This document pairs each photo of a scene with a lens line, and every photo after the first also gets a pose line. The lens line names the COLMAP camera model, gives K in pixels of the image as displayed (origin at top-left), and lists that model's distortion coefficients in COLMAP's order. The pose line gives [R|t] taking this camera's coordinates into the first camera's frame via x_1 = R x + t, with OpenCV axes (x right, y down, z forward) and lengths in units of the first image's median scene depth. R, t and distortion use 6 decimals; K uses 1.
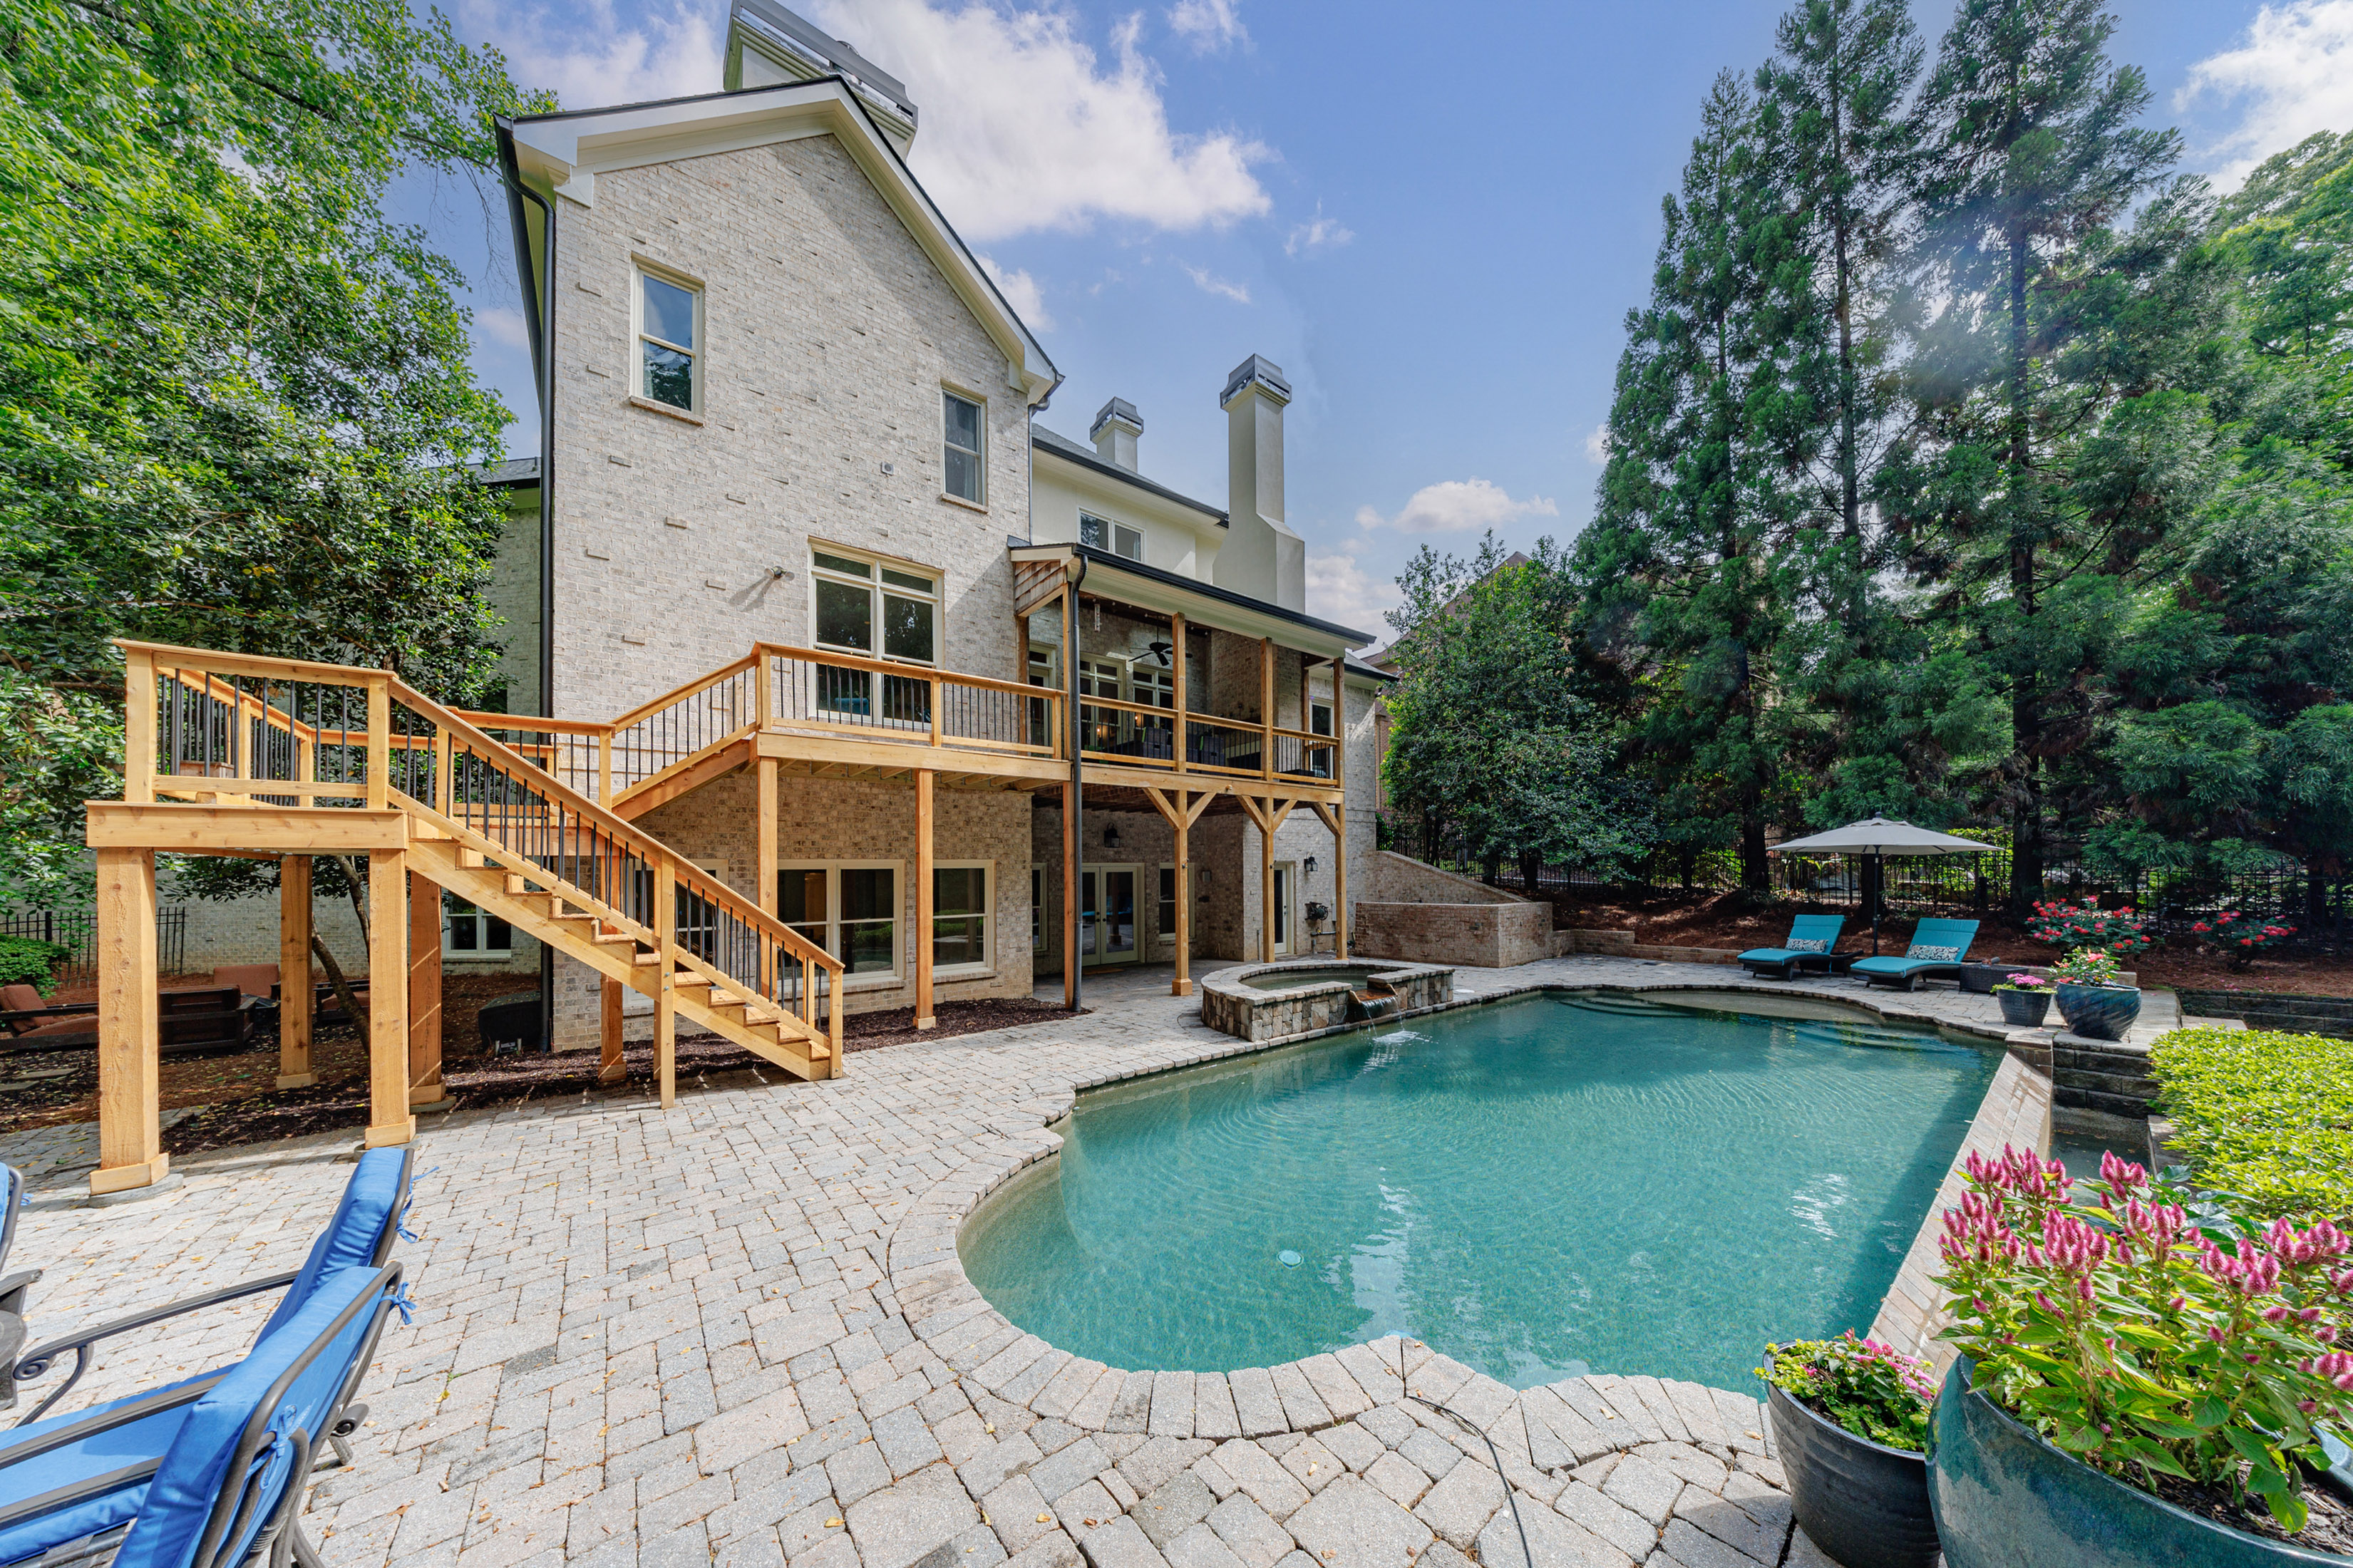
lens RADIAL K [[729.8, 0, 1178.1], [0, 729.8, 870.8], [0, 0, 1]] dist [0.001912, 0.000041]
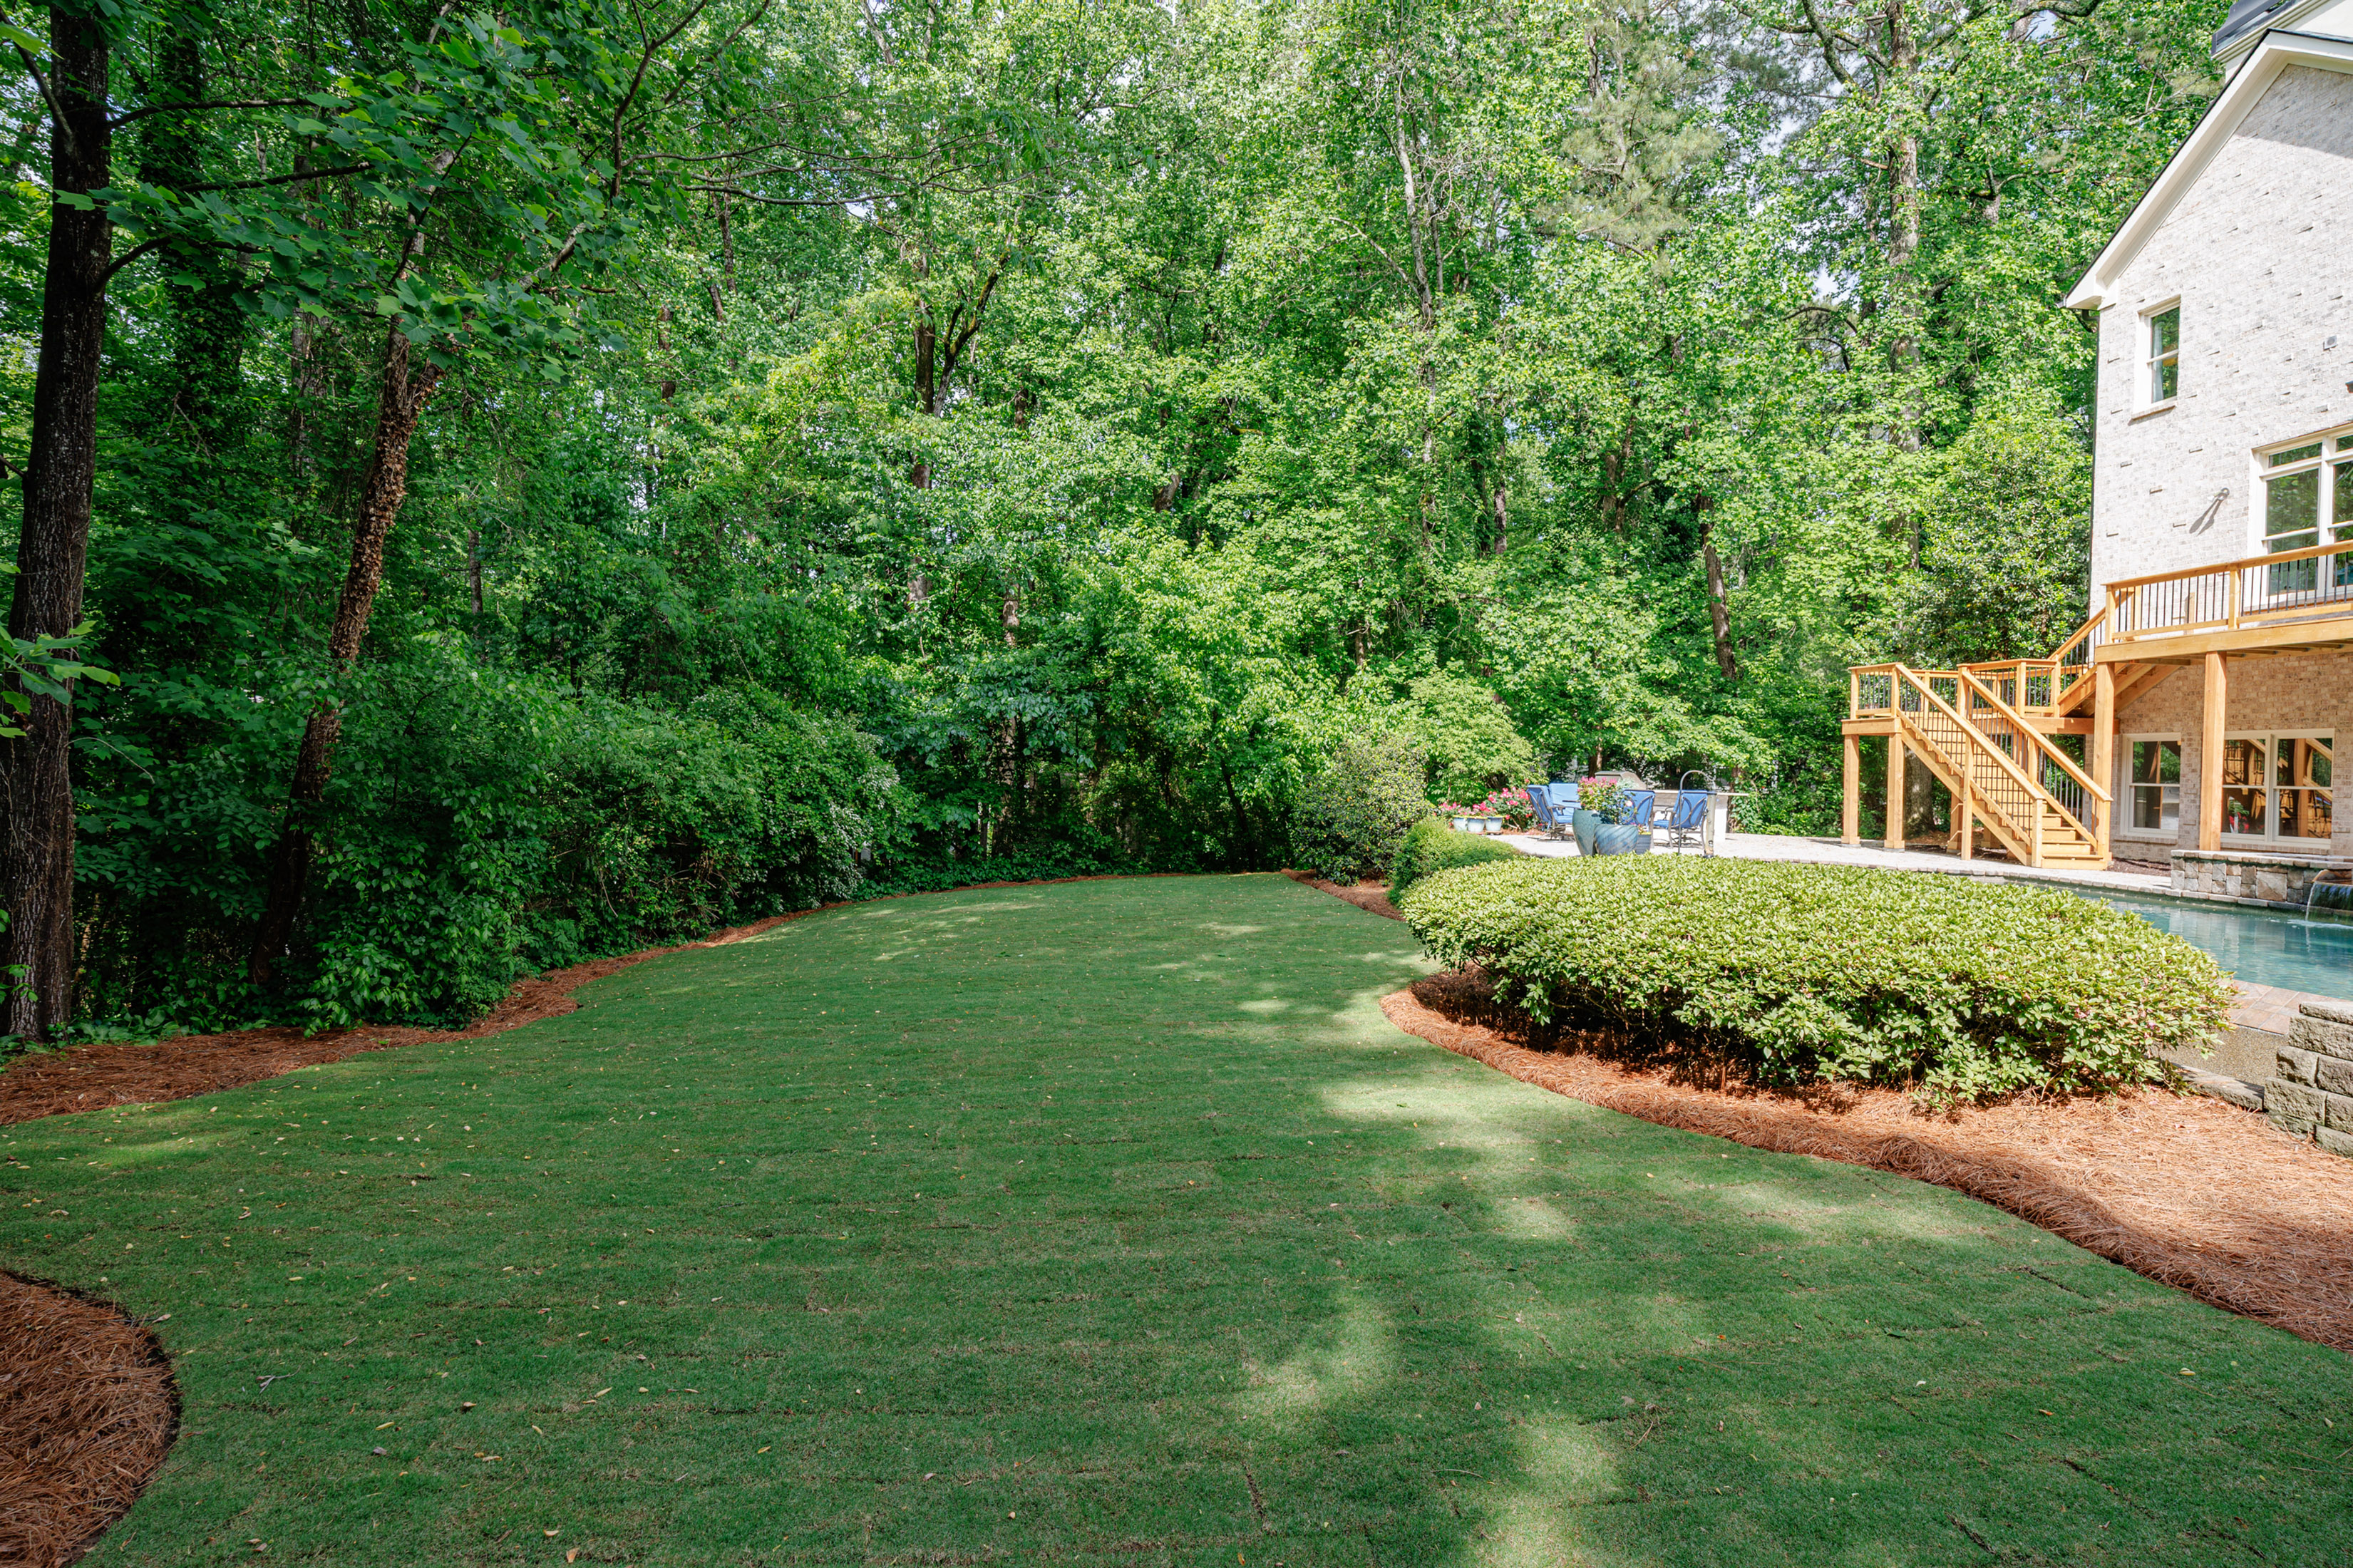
lens RADIAL K [[1099.3, 0, 1180.1], [0, 1099.3, 779.6], [0, 0, 1]] dist [0.005847, 0.000639]
pose [[-0.524781, 0.005280, -0.851221, 1.607262], [-0.024214, 0.999484, 0.021127, 0.052450], [0.850893, 0.031698, -0.524382, 0.438400]]
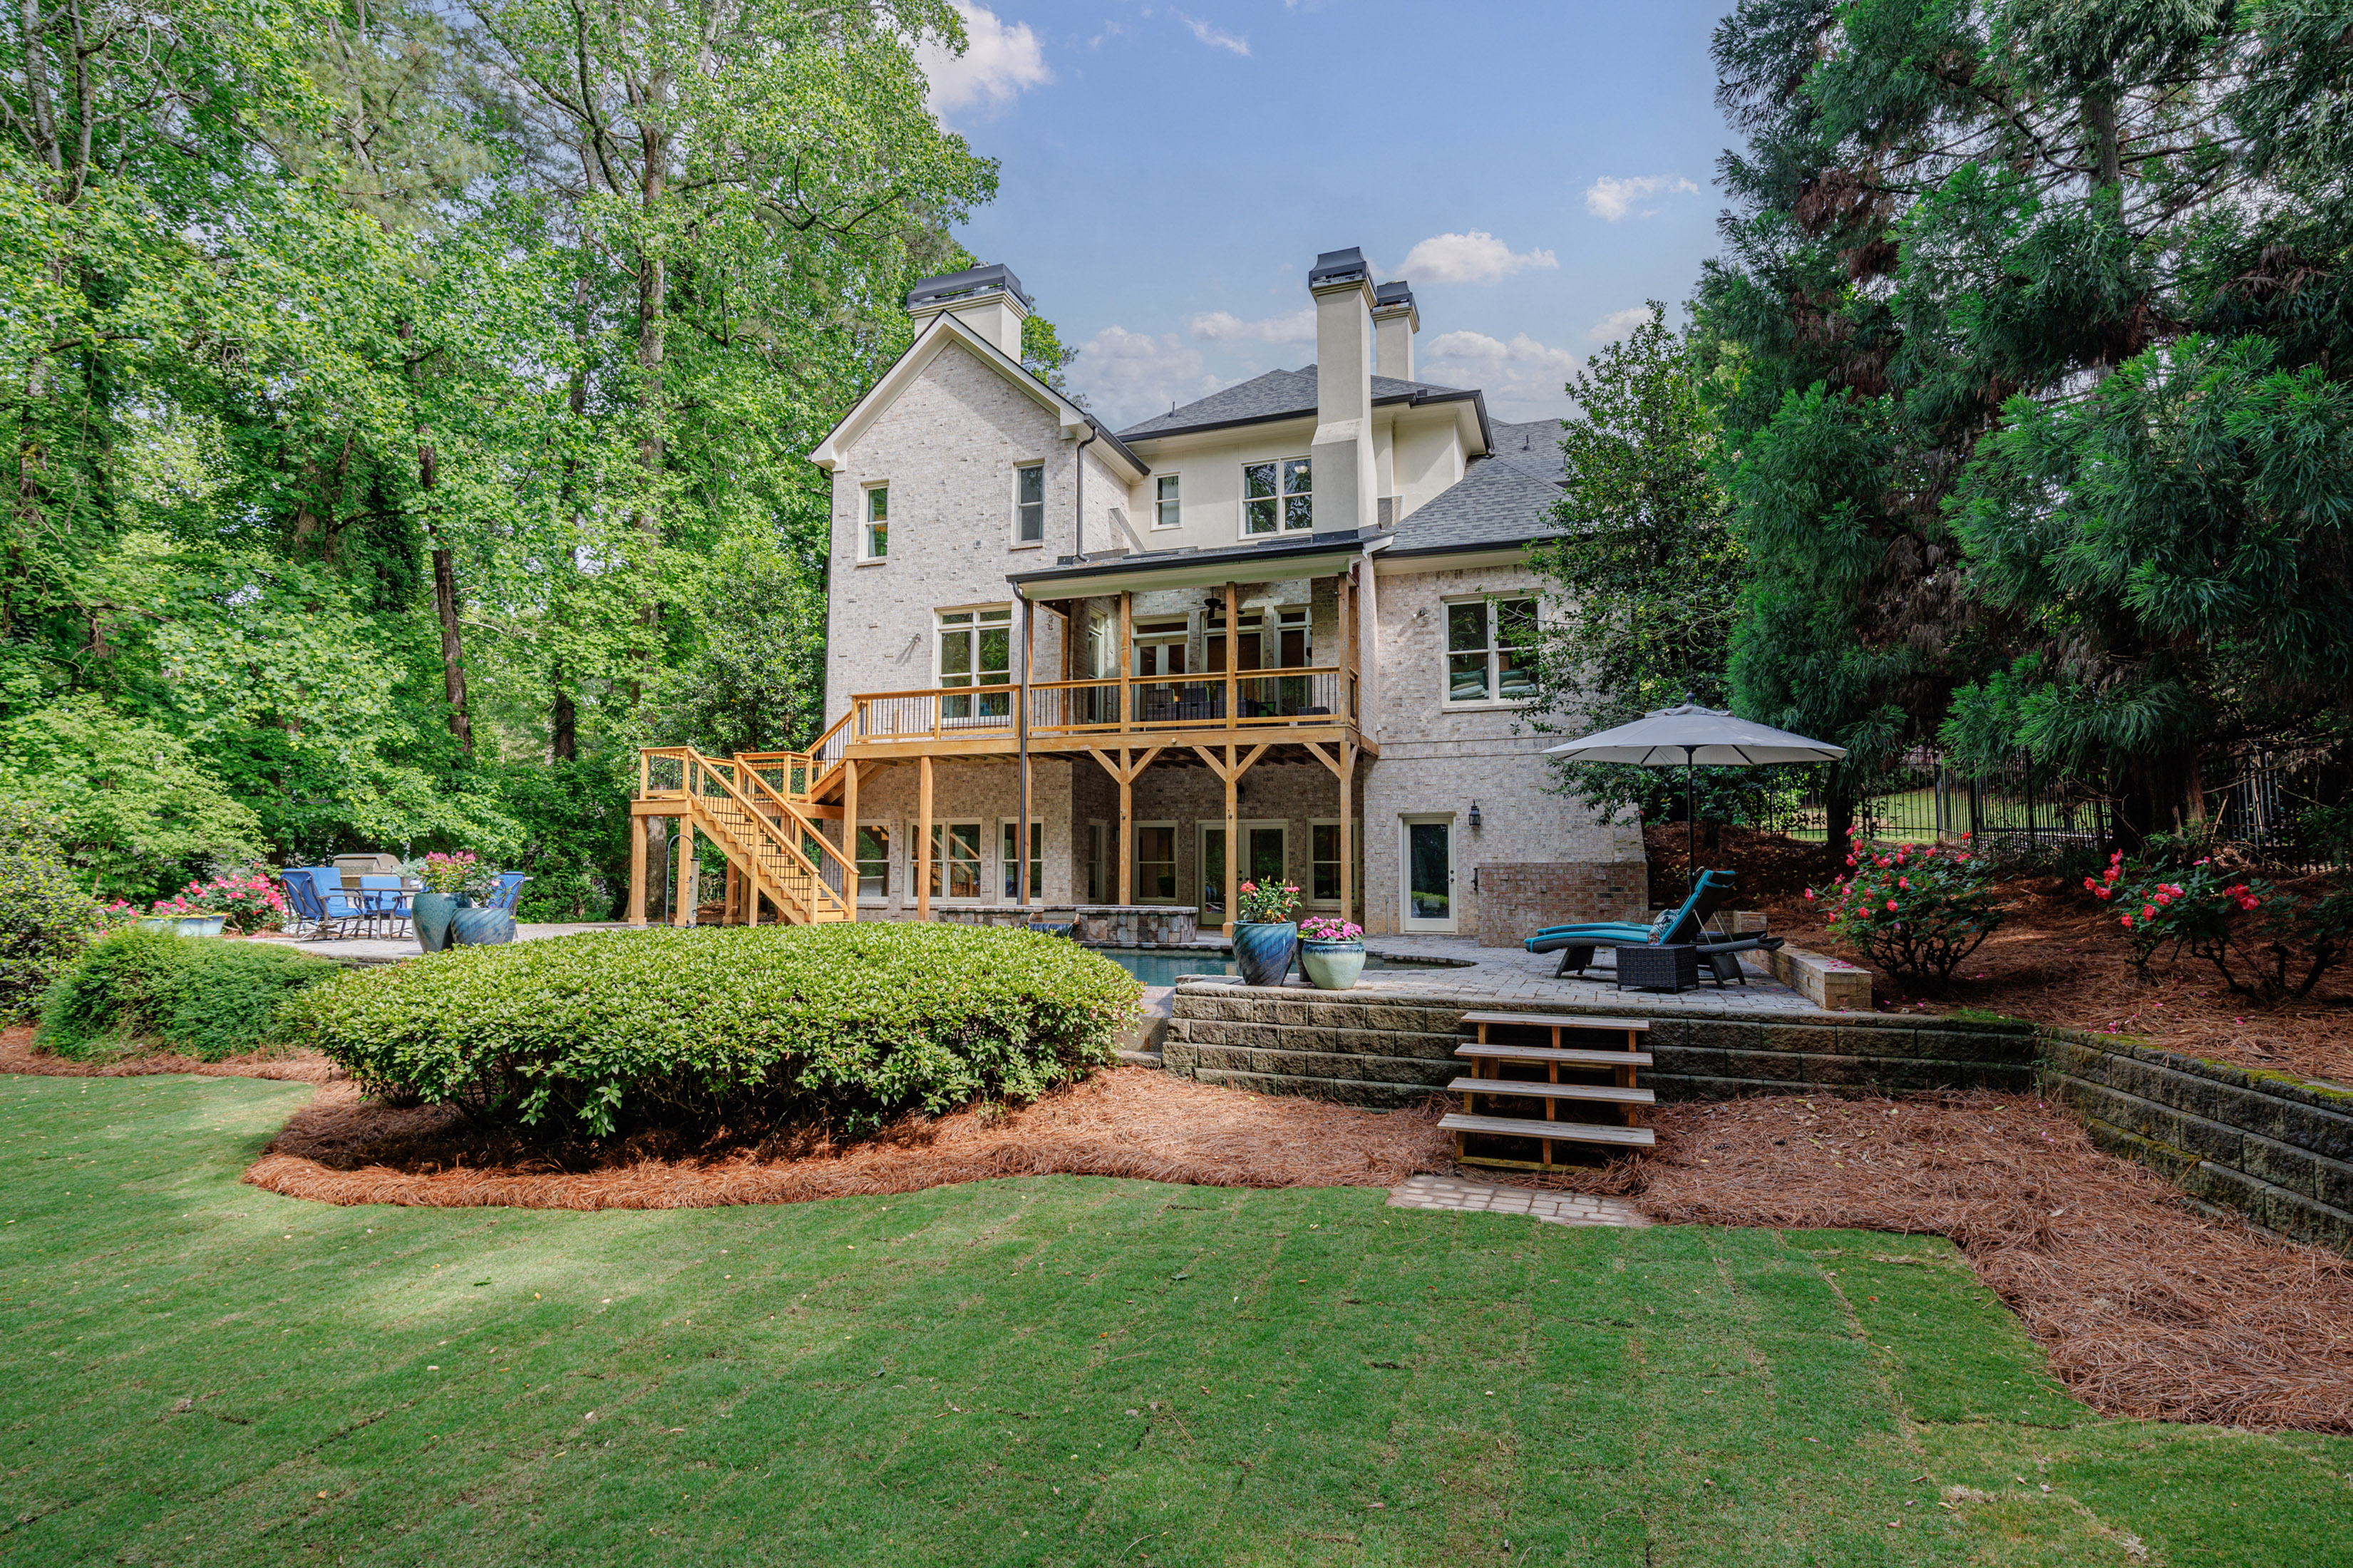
lens RADIAL K [[1156.5, 0, 1185.3], [0, 1156.5, 793.8], [0, 0, 1]] dist [0.012983, -0.001561]
pose [[0.523280, -0.054594, -0.850410, 1.572710], [-0.011567, 0.997399, -0.071148, 0.081832], [0.852082, 0.047066, 0.521288, 0.181976]]
